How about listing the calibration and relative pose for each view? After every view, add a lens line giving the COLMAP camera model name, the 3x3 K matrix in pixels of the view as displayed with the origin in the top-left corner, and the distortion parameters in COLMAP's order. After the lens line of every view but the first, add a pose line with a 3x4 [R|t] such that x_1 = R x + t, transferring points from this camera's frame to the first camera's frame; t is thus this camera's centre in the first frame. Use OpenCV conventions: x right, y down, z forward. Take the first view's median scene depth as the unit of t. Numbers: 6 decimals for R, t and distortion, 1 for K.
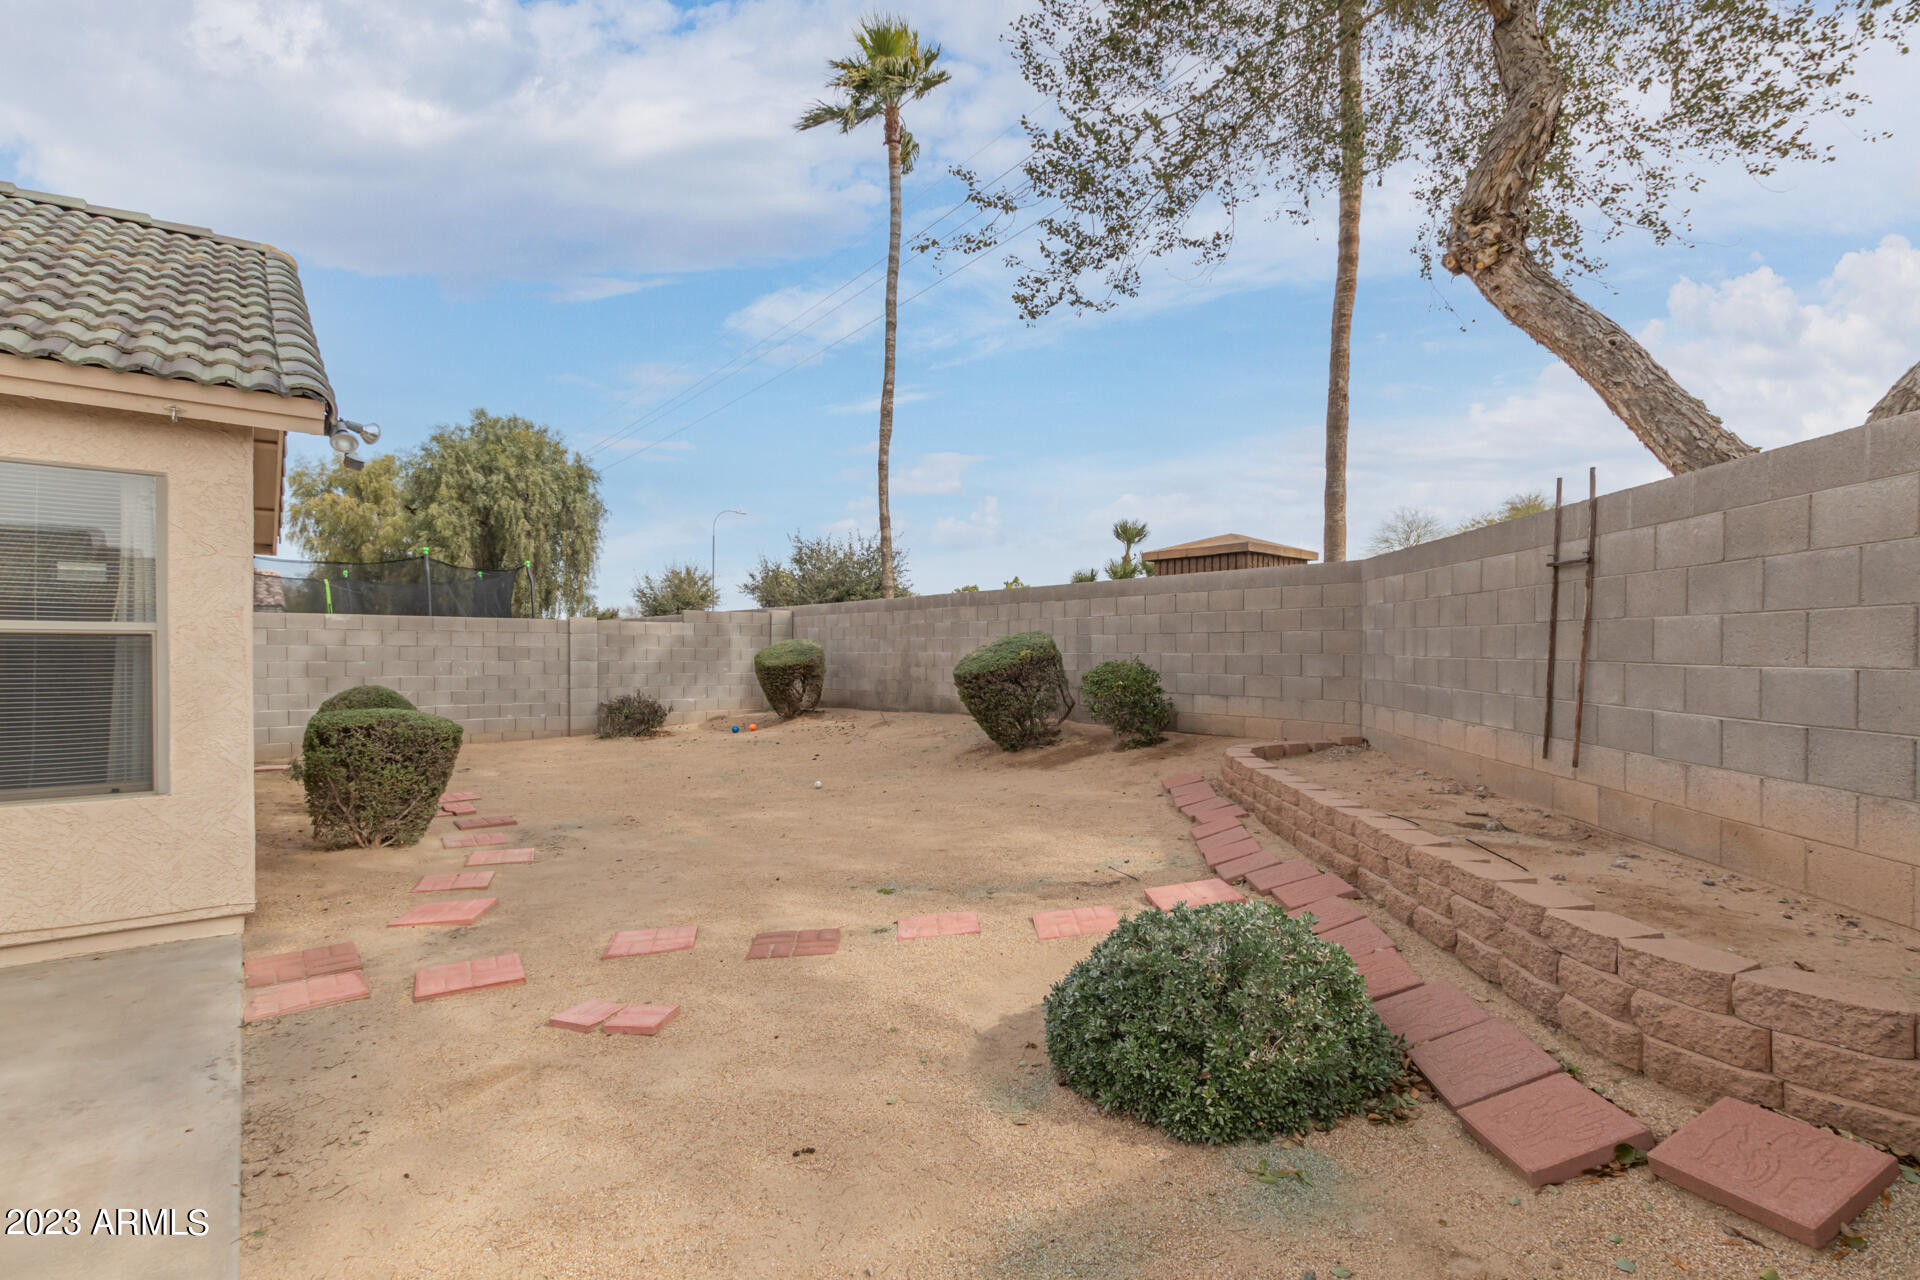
lens RADIAL K [[859.6, 0, 928.5], [0, 859.6, 635.9], [0, 0, 1]] dist [0.003005, 0.000193]
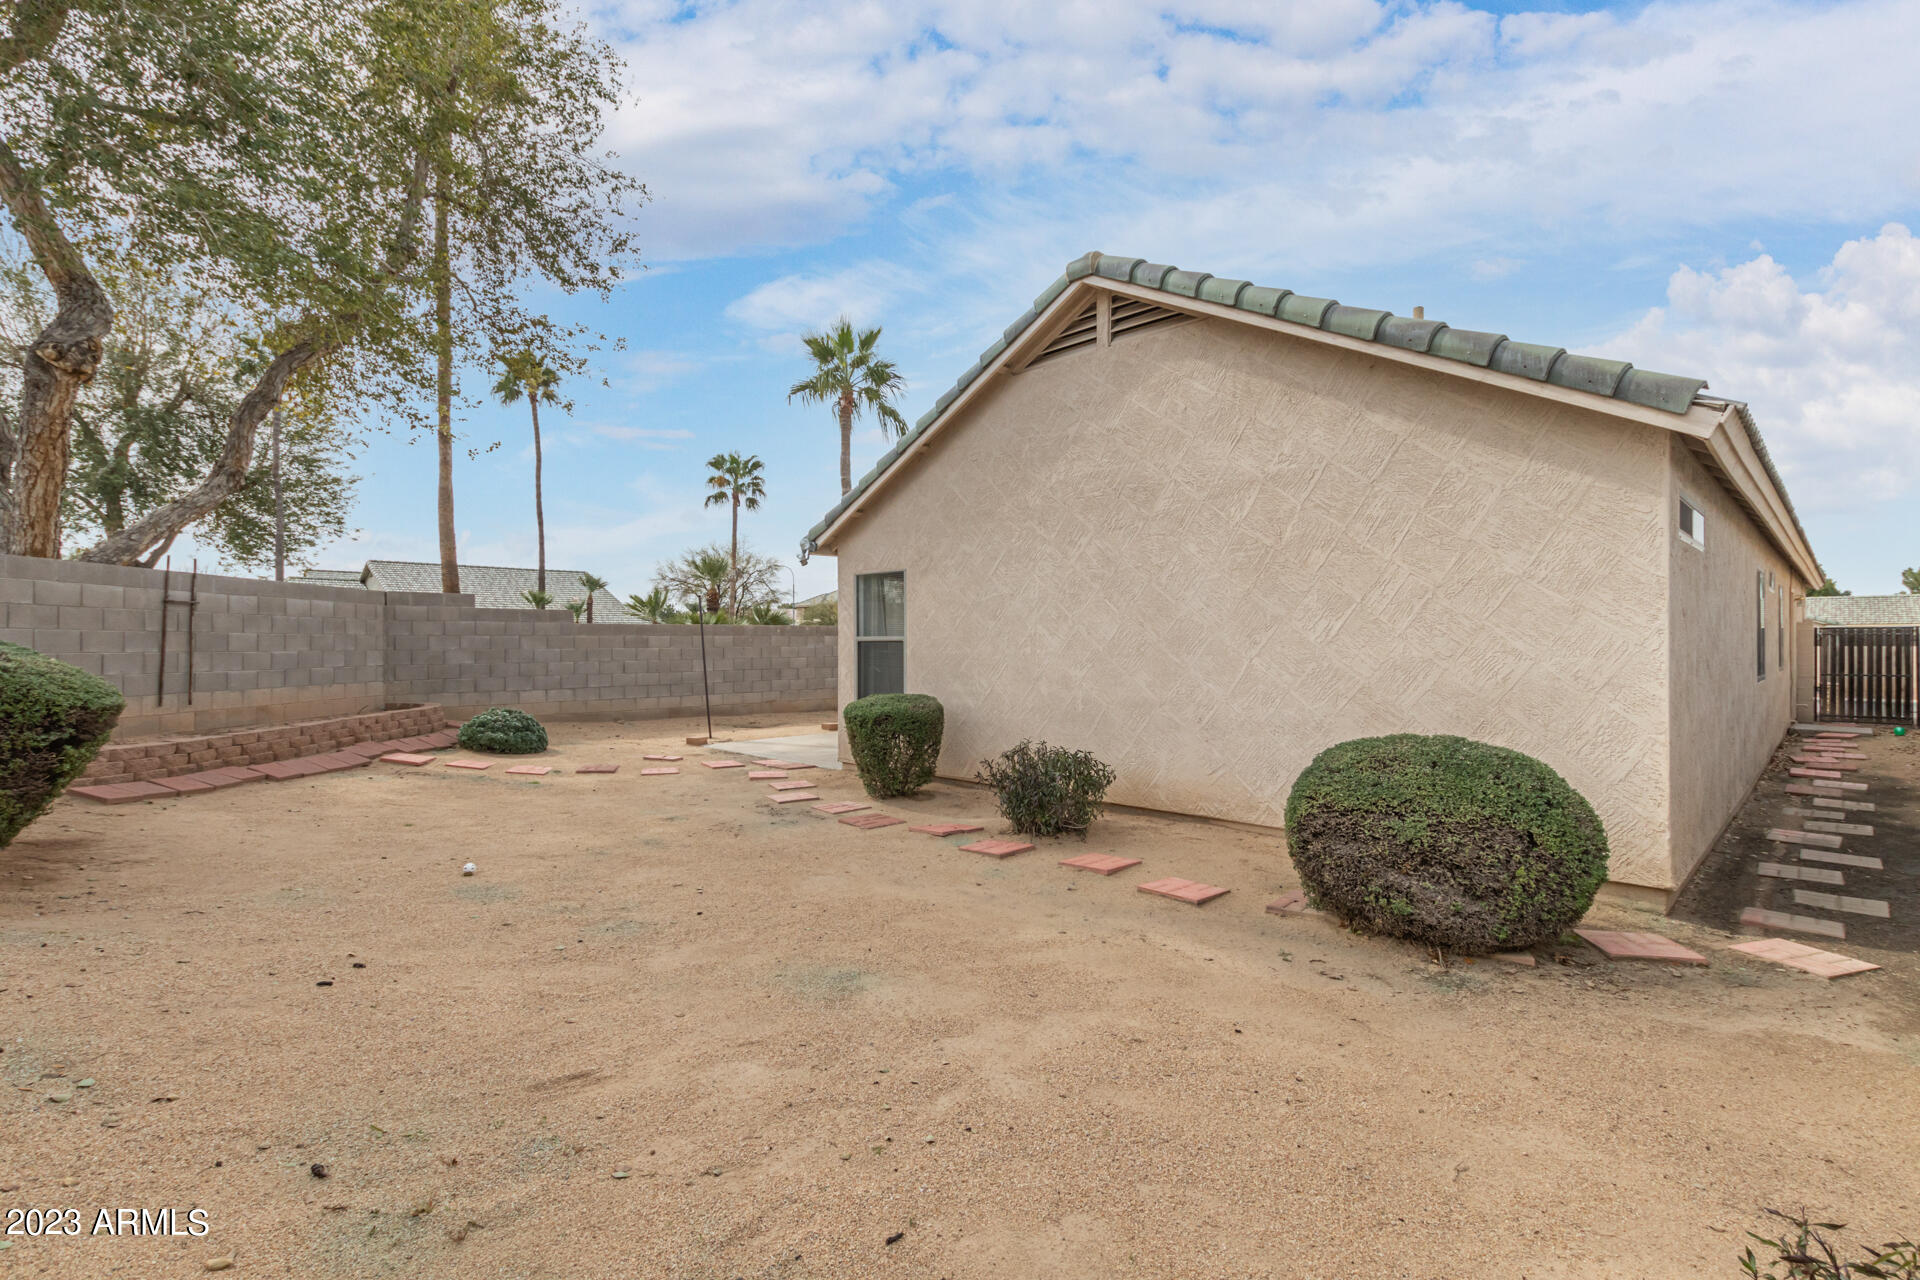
lens RADIAL K [[880.7, 0, 960.0], [0, 880.7, 640.0], [0, 0, 1]] dist [0.003896, 0.000111]
pose [[-0.992259, -0.006406, -0.124017, -0.772623], [-0.004008, 0.999800, -0.019580, 0.033897], [0.124118, -0.018931, -0.992087, 3.250934]]
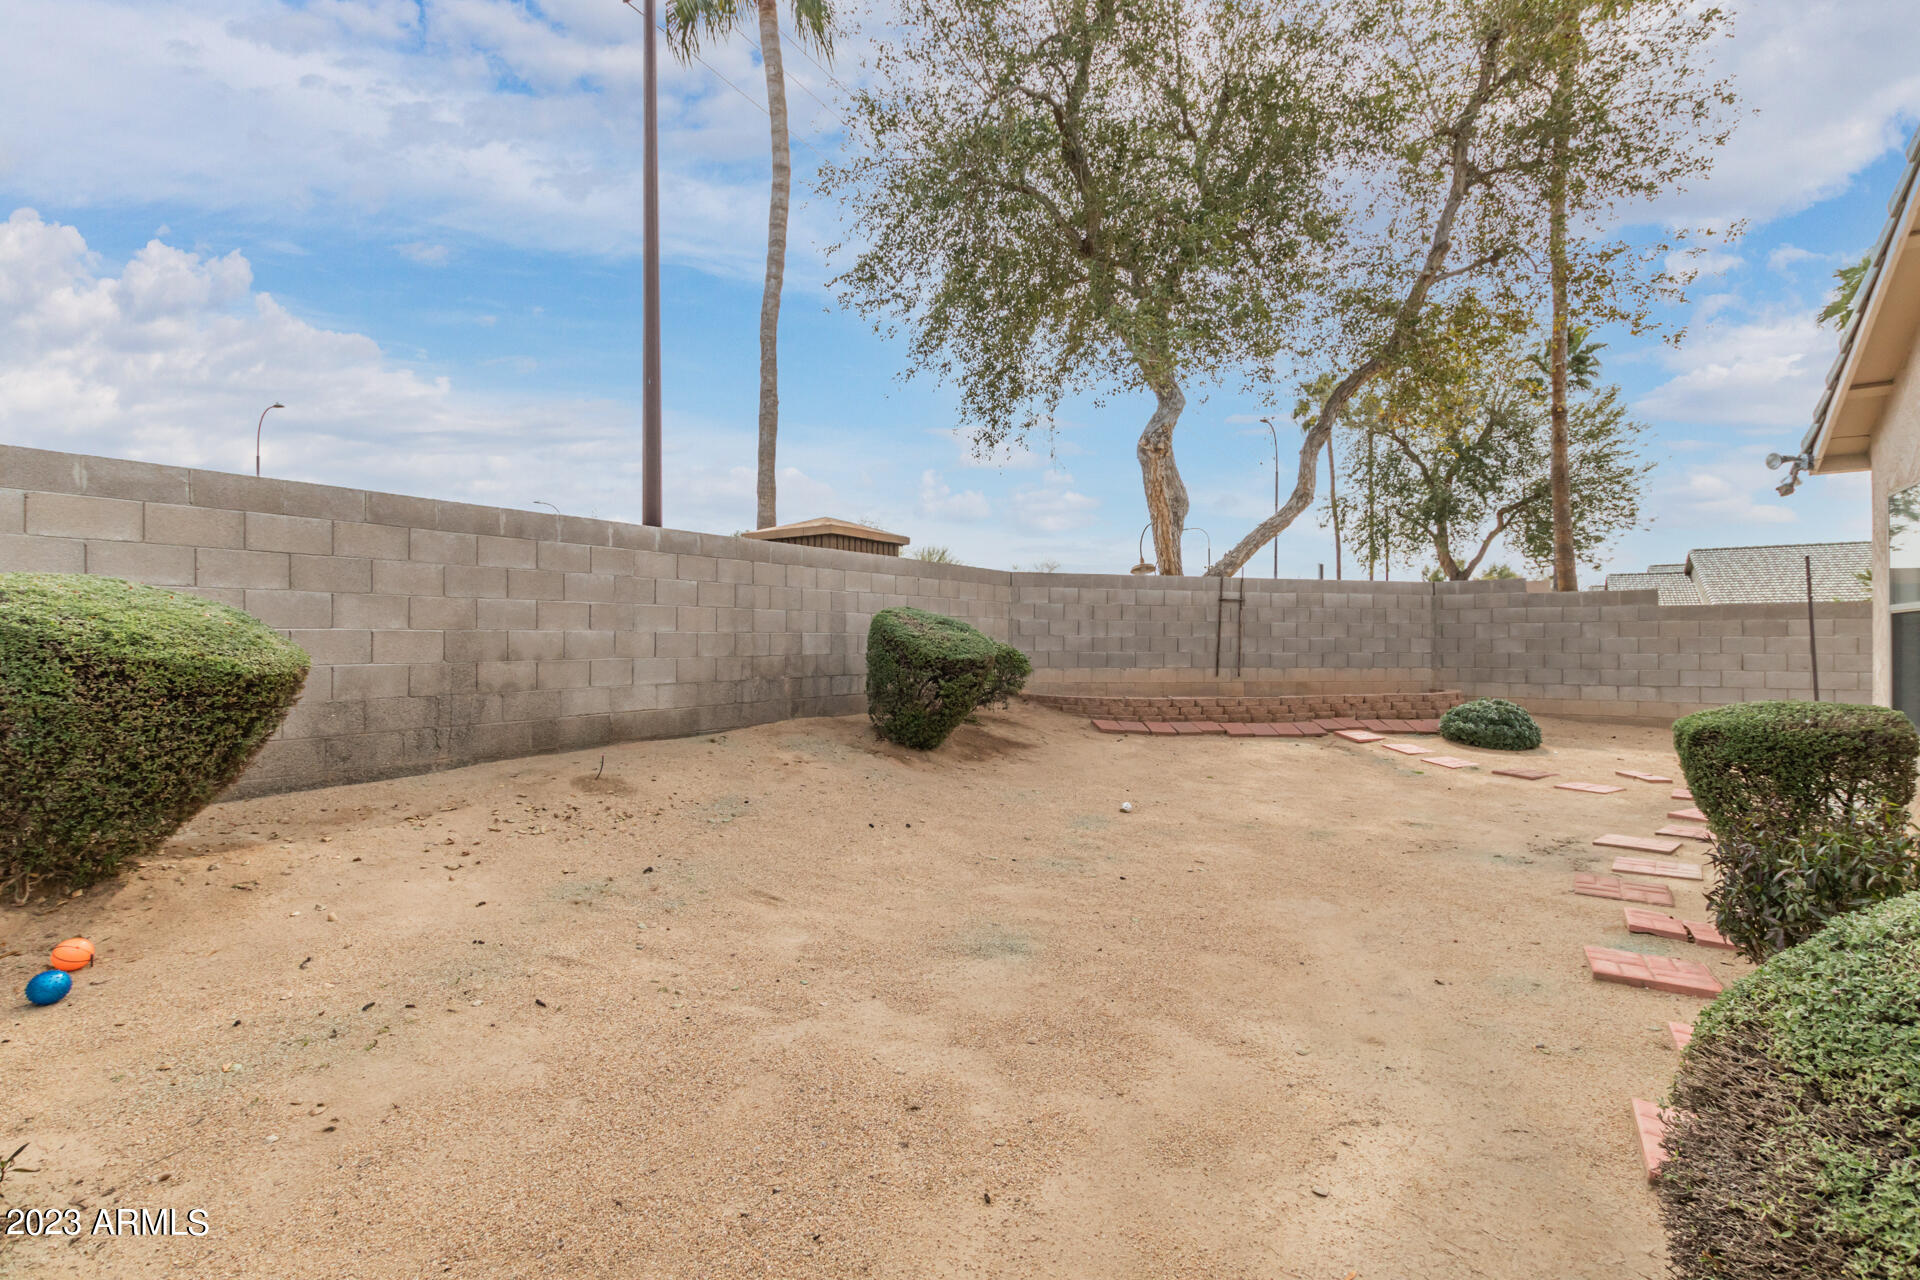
lens RADIAL K [[880.7, 0, 960.0], [0, 880.7, 640.0], [0, 0, 1]] dist [0.003896, 0.000111]
pose [[-0.321027, -0.004786, 0.947058, -1.555765], [-0.019767, 0.999803, -0.001648, 0.059947], [-0.946864, -0.019250, -0.321058, 2.682181]]
